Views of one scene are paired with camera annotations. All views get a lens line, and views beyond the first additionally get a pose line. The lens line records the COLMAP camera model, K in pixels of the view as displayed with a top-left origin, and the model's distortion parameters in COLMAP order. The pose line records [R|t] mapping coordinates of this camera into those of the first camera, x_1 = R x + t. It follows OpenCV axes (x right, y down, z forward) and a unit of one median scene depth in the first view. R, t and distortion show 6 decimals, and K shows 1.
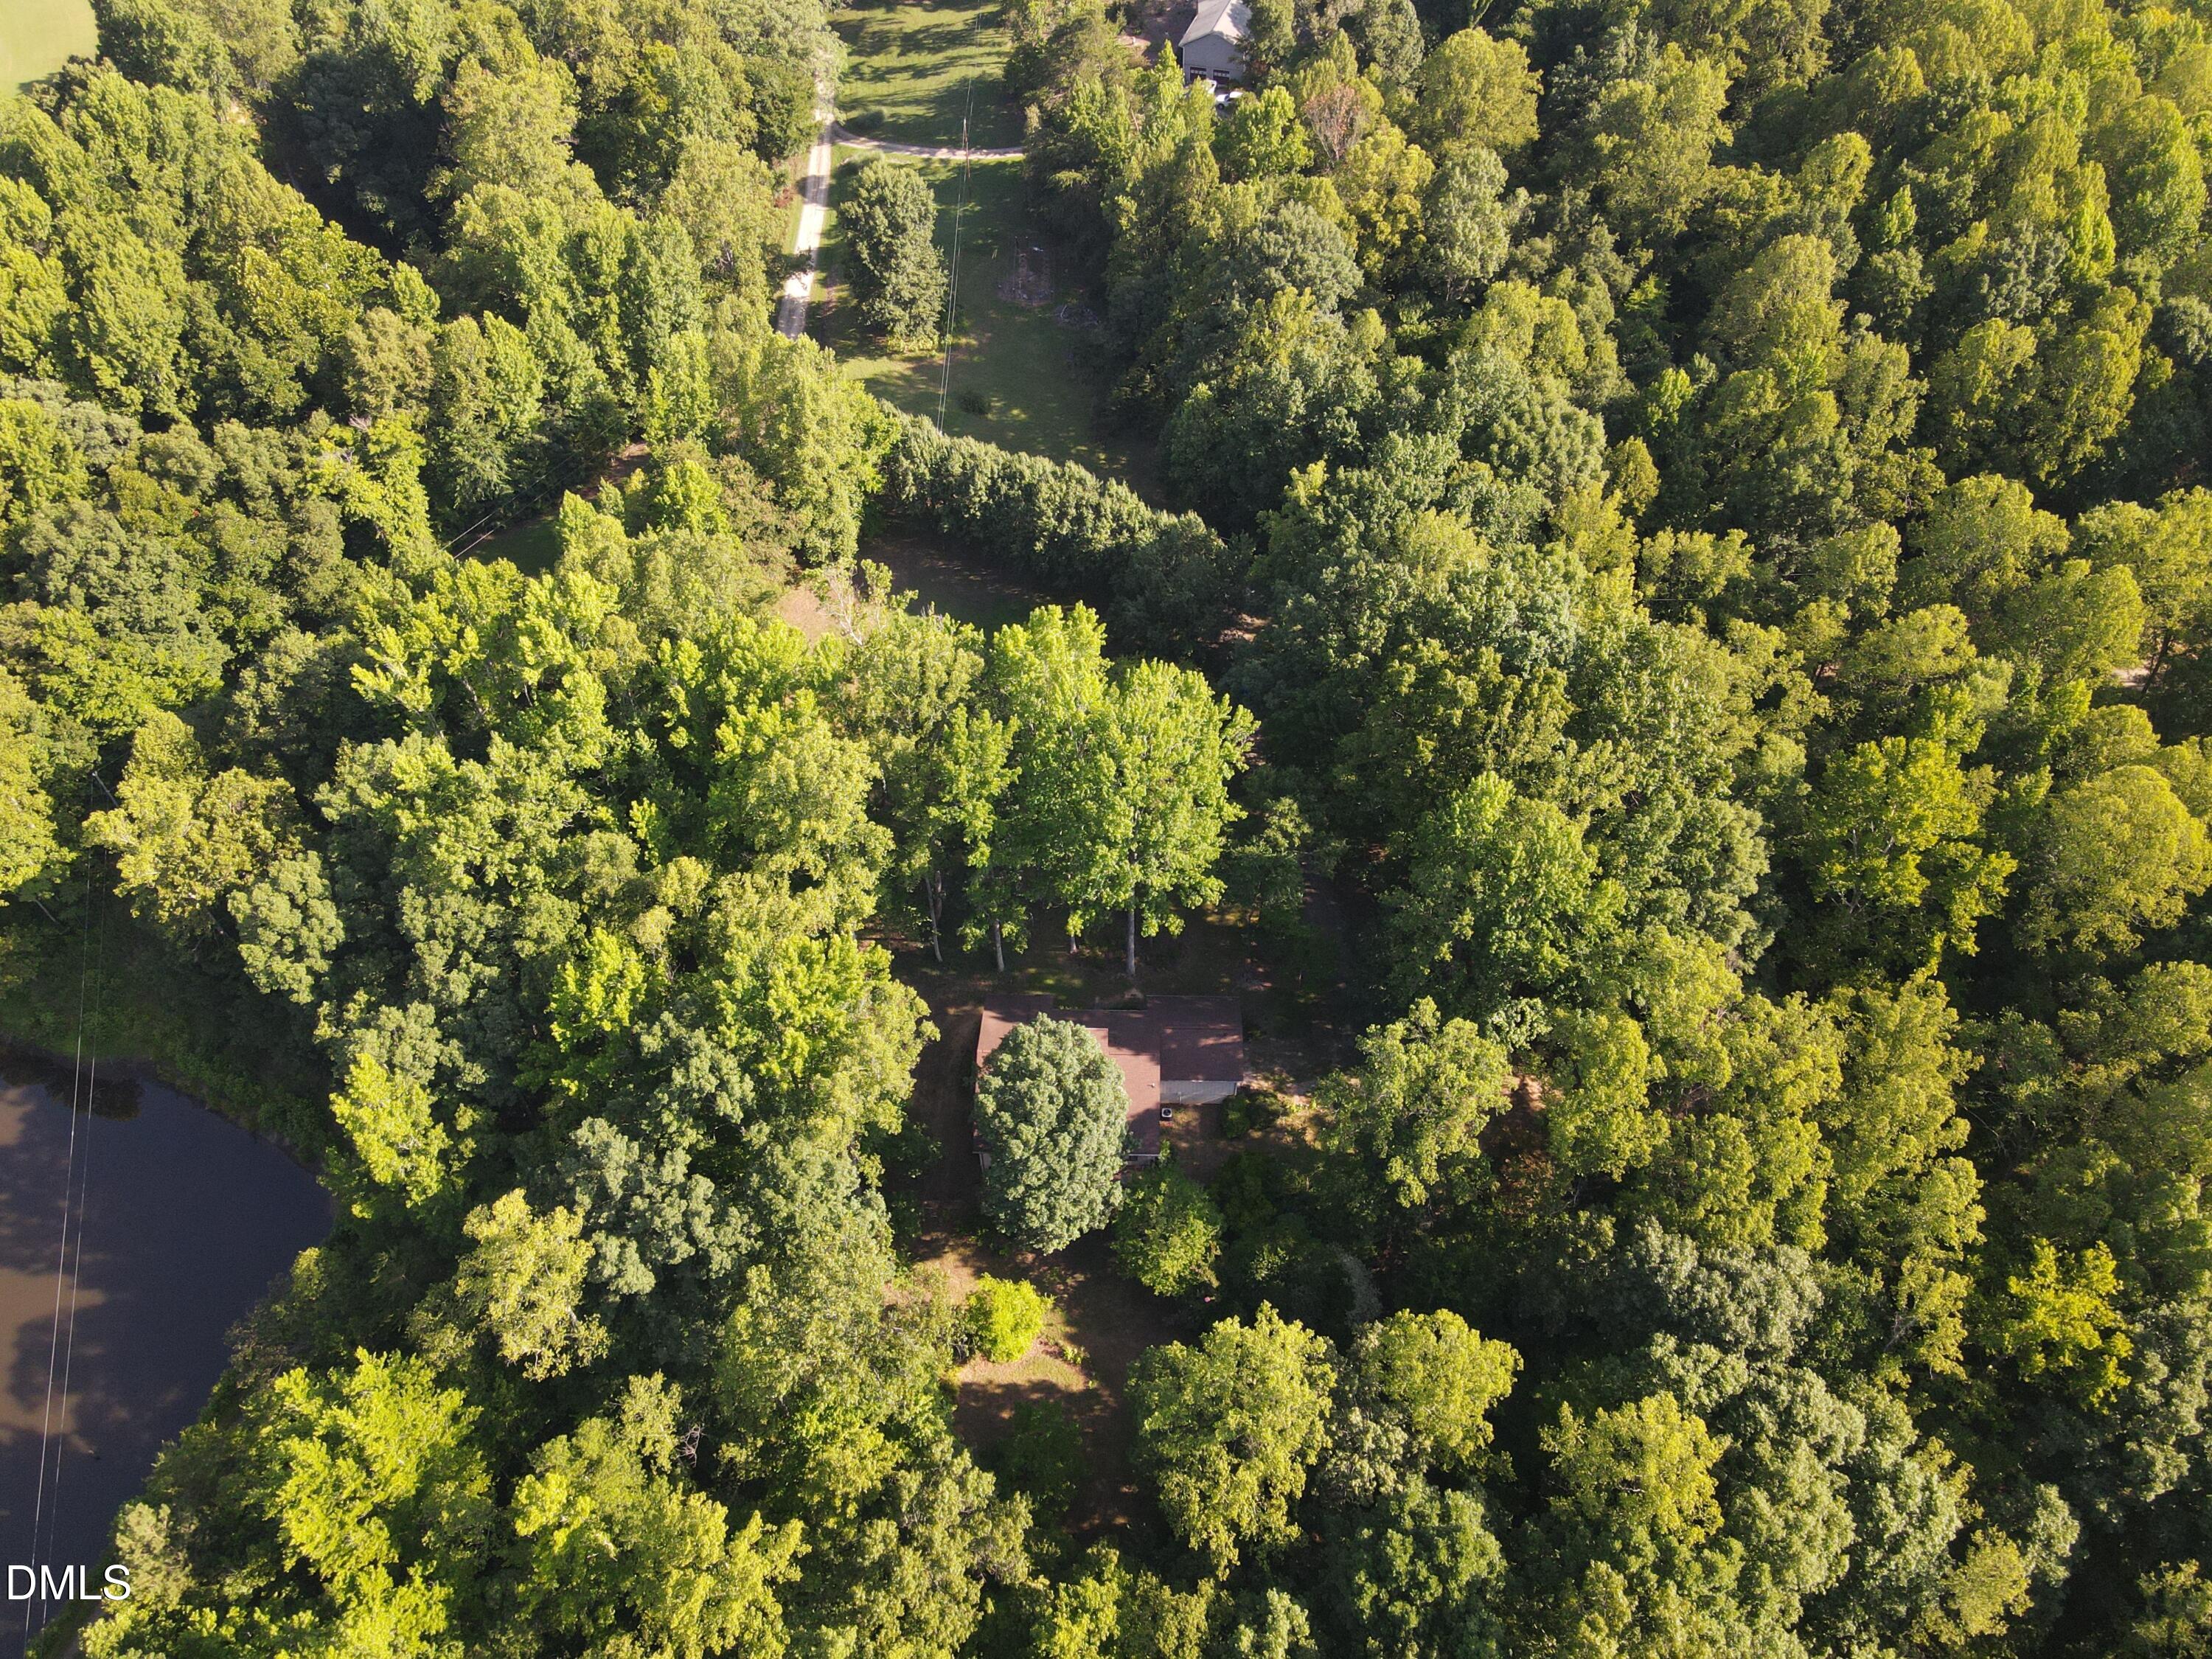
lens RADIAL K [[1640.9, 0, 1110.8], [0, 1640.9, 829.9], [0, 0, 1]] dist [0.004437, 0.012064]
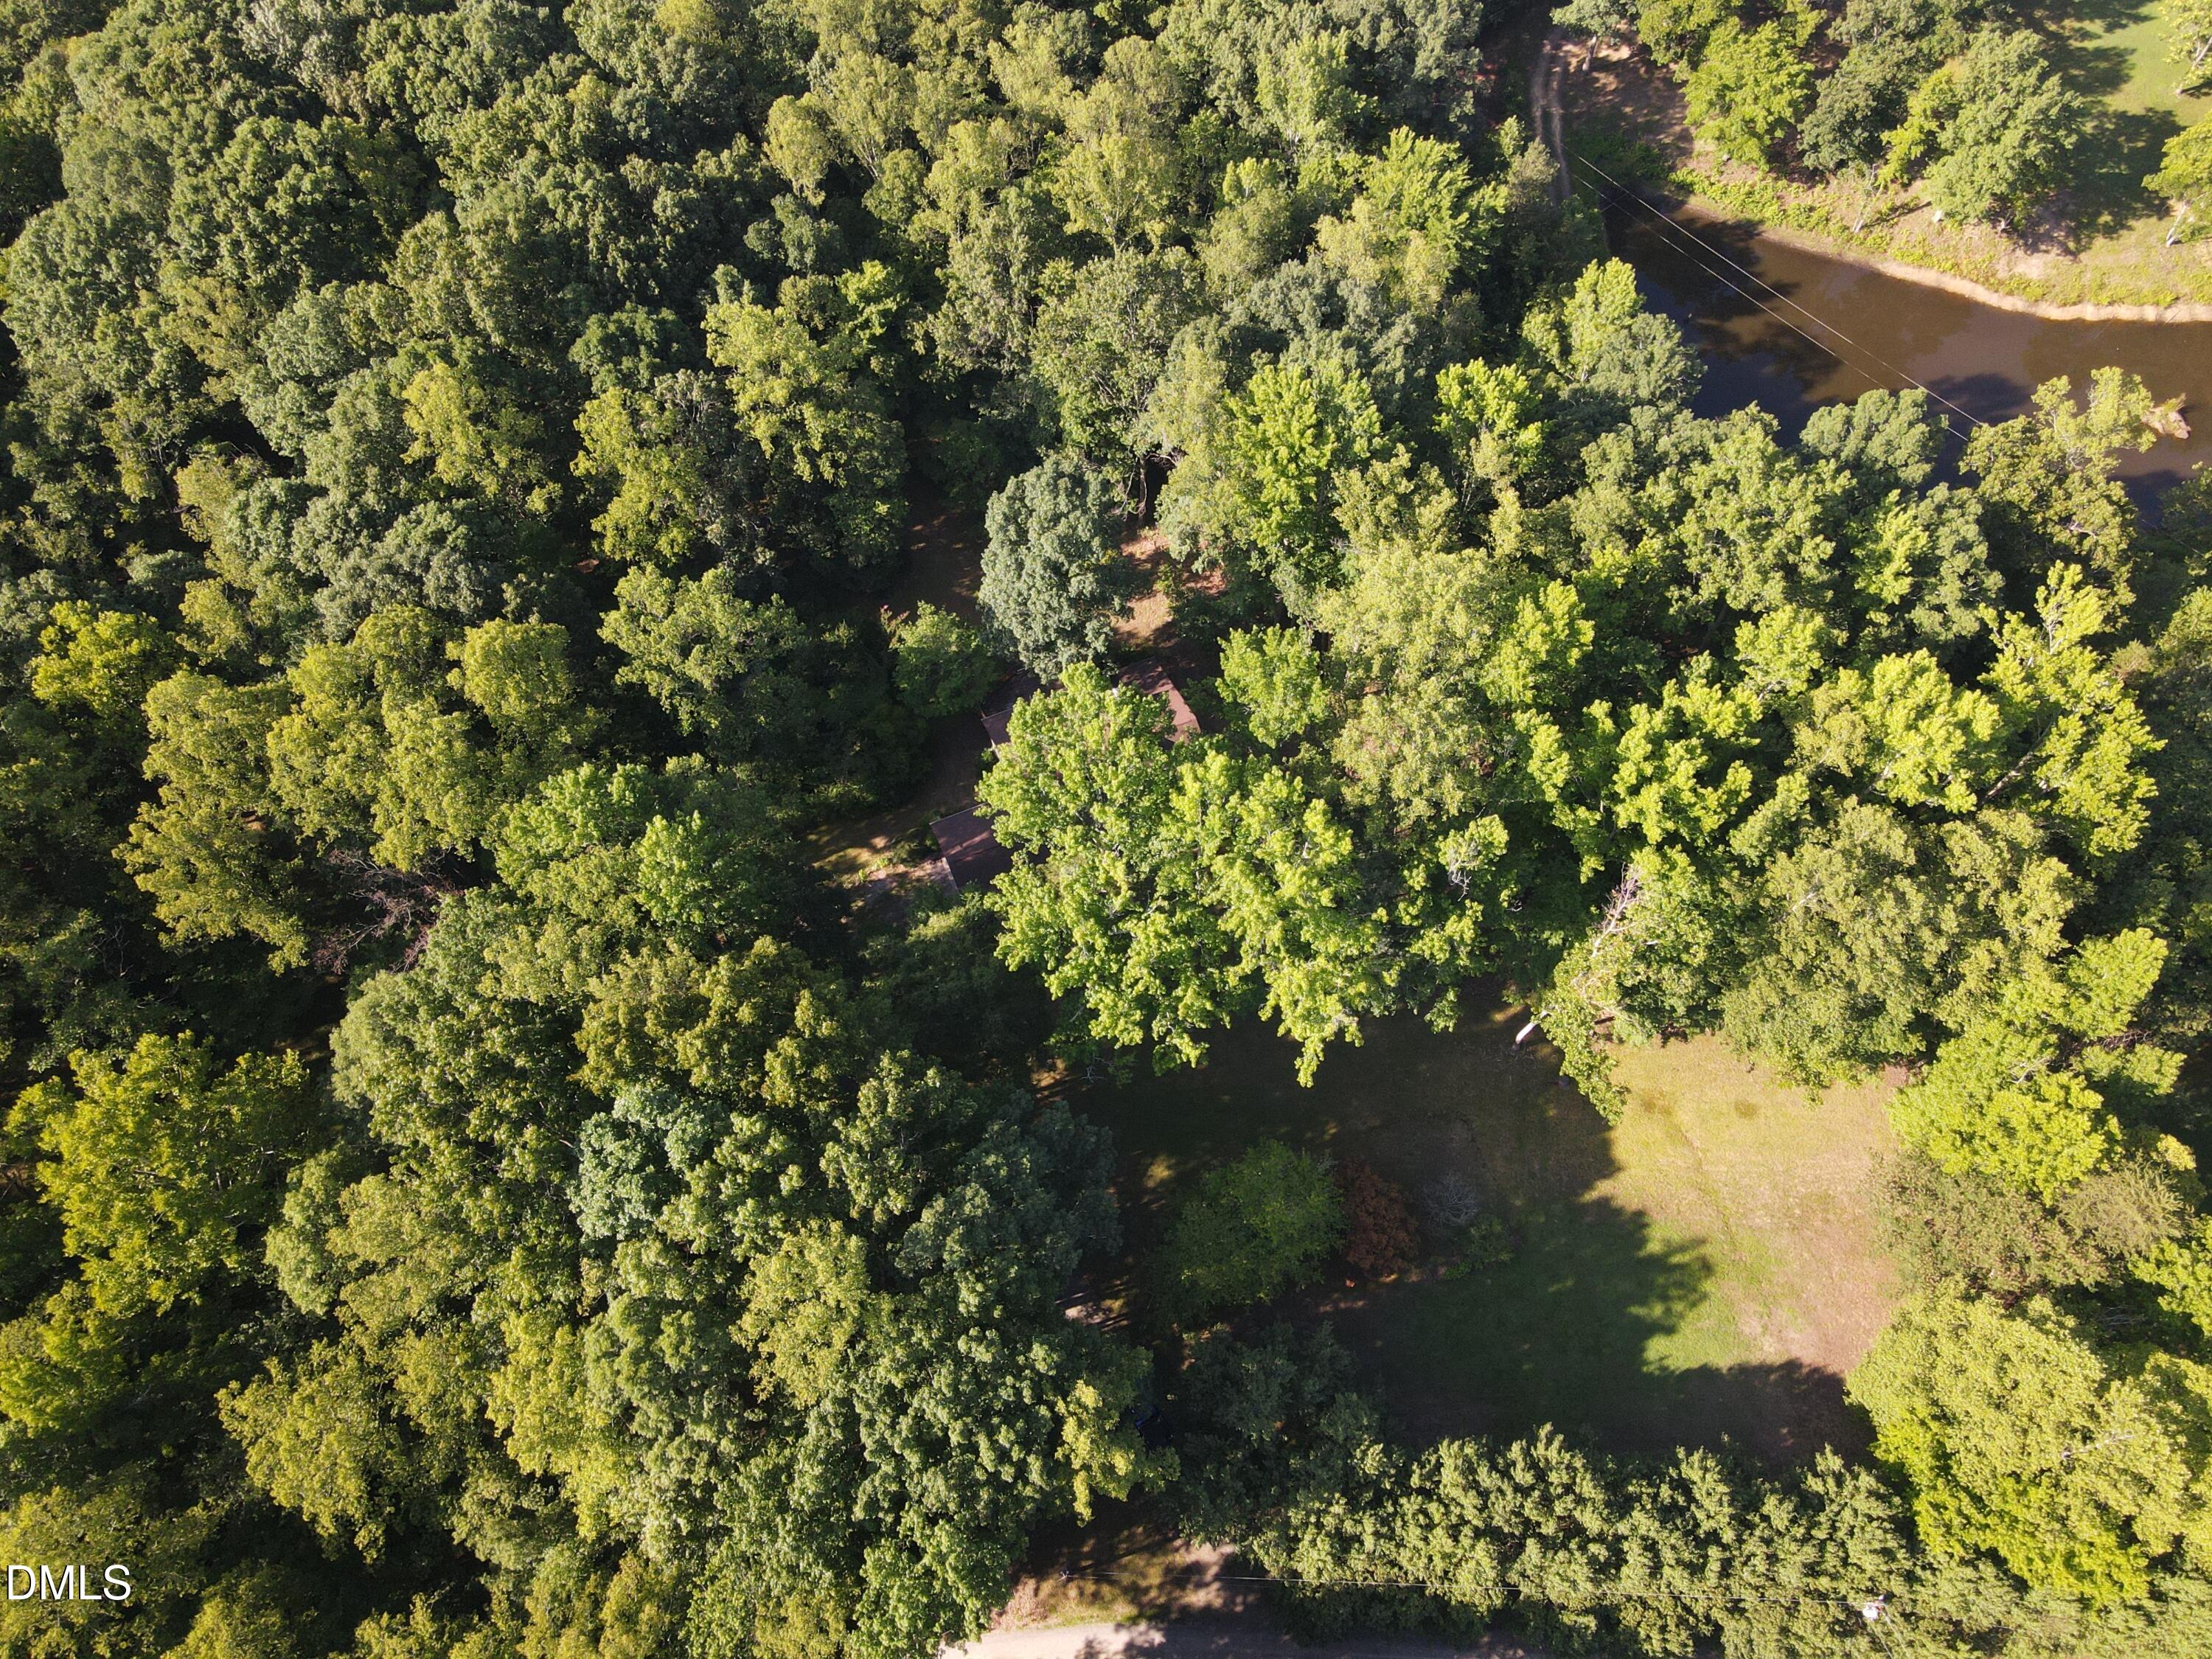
lens RADIAL K [[1640.9, 0, 1100.4], [0, 1640.9, 837.1], [0, 0, 1]] dist [0.004437, 0.012064]
pose [[-0.916097, 0.371156, -0.151686, 0.140902], [-0.285065, -0.336867, 0.897362, -0.740290], [0.281963, 0.865311, 0.414407, 0.666306]]
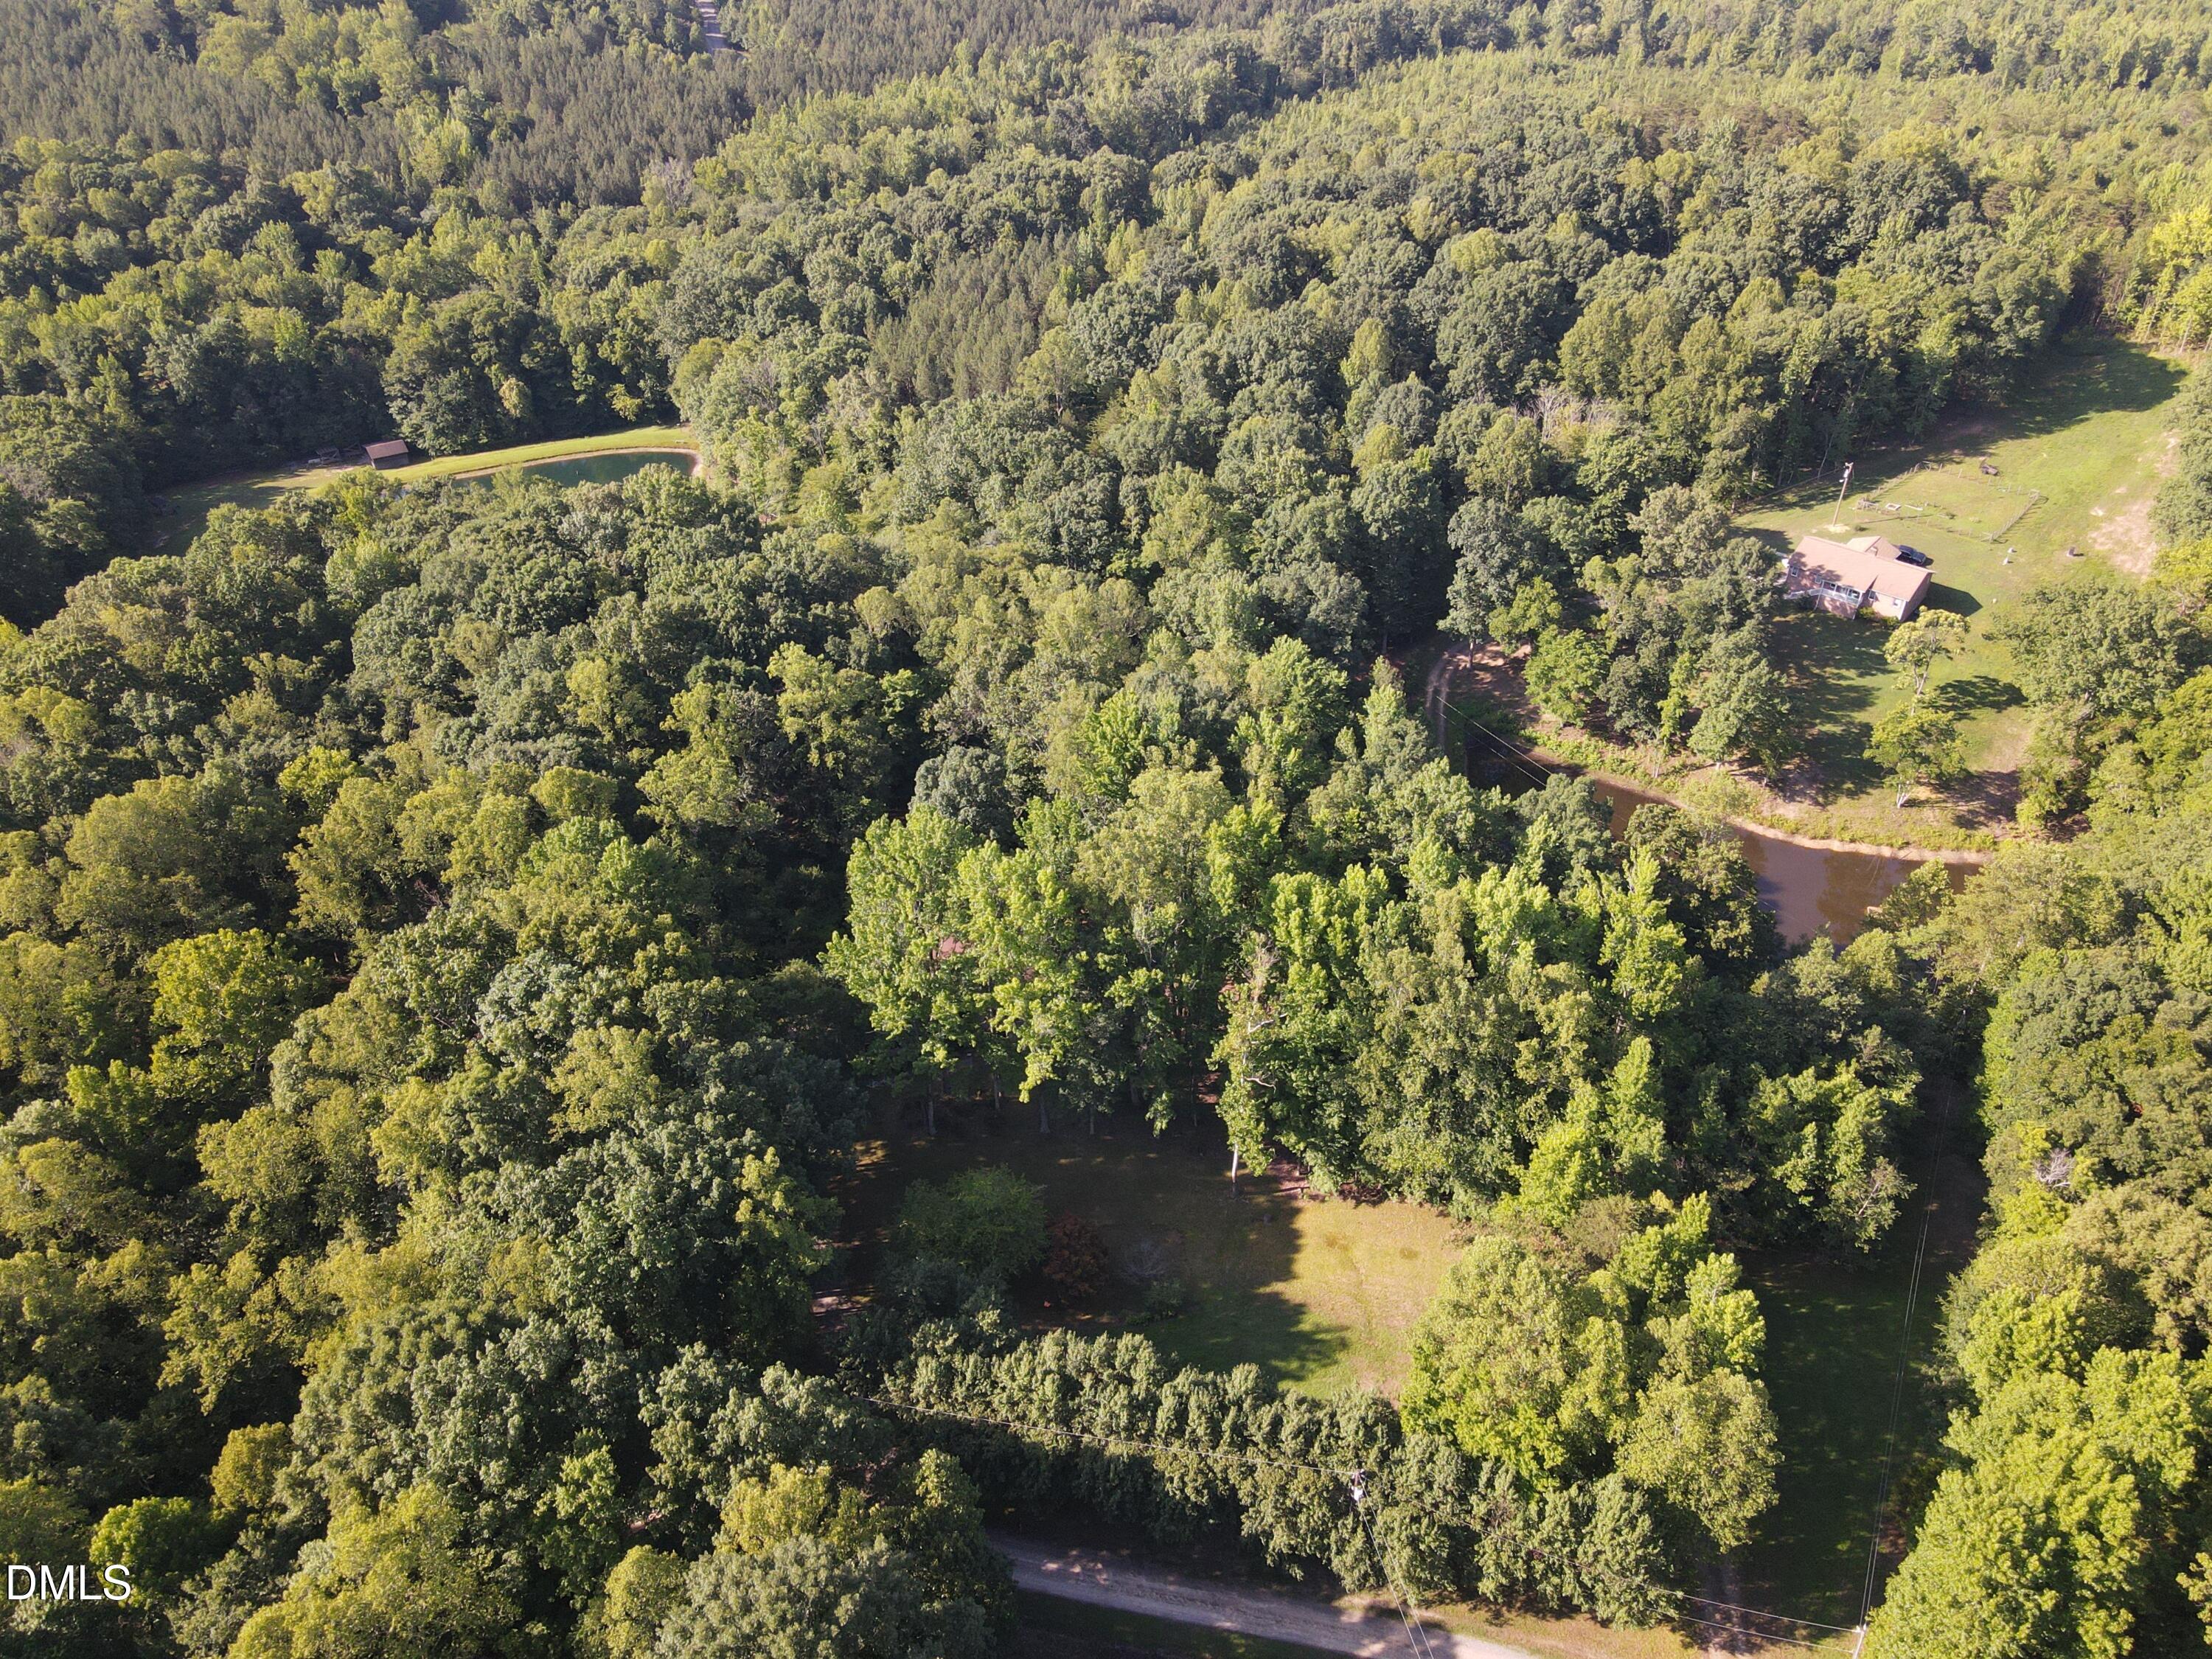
lens RADIAL K [[1640.9, 0, 1100.0], [0, 1640.9, 823.2], [0, 0, 1]] dist [0.004437, 0.012064]
pose [[-0.975358, 0.146603, -0.164878, 0.074810], [-0.149963, 0.107625, 0.982816, -1.158871], [0.161828, 0.983323, -0.082988, 1.043659]]
